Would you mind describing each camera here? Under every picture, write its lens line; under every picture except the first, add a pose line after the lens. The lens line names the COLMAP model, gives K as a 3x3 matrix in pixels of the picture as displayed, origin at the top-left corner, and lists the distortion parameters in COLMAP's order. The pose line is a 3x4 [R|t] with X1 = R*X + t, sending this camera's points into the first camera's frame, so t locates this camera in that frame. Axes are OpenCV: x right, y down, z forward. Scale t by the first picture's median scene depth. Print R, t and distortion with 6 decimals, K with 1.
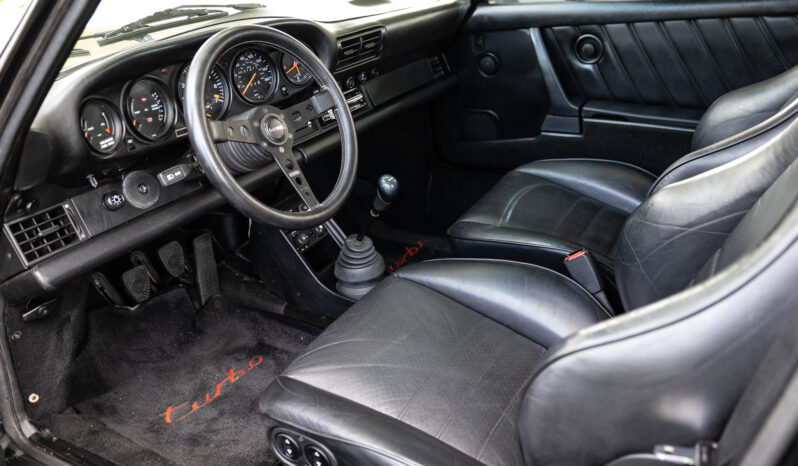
lens RADIAL K [[657.1, 0, 416.3], [0, 657.1, 211.5], [0, 0, 1]] dist [0.006996, -0.010130]
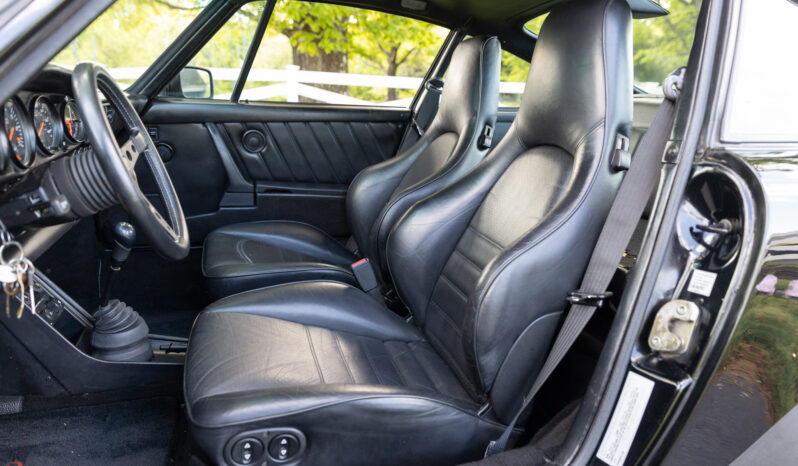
lens RADIAL K [[542.1, 0, 404.1], [0, 542.1, 231.7], [0, 0, 1]] dist [-0.000178, -0.000104]
pose [[0.663234, -0.066448, 0.745456, -0.476170], [0.192100, 0.977795, -0.083754, 0.102814], [-0.723338, 0.198751, 0.661272, 0.140918]]
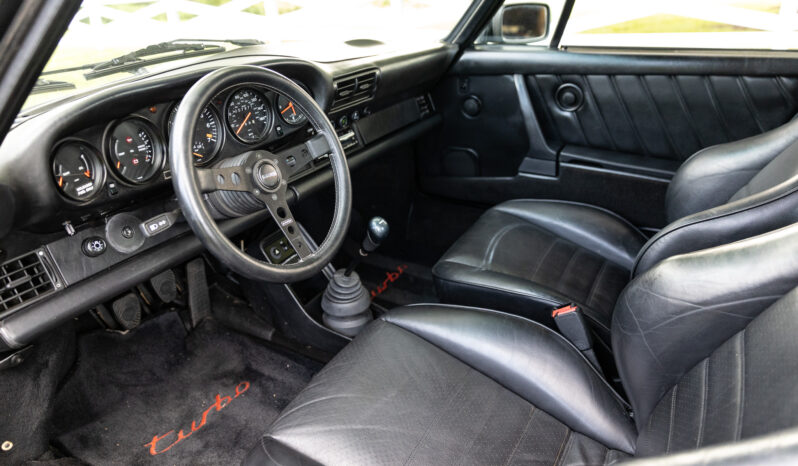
lens RADIAL K [[542.1, 0, 398.2], [0, 542.1, 231.4], [0, 0, 1]] dist [-0.000178, -0.000104]
pose [[0.998836, 0.039707, 0.027368, -0.037012], [-0.040604, 0.998630, 0.033022, -0.066227], [-0.026019, -0.034095, 0.999080, 0.170447]]
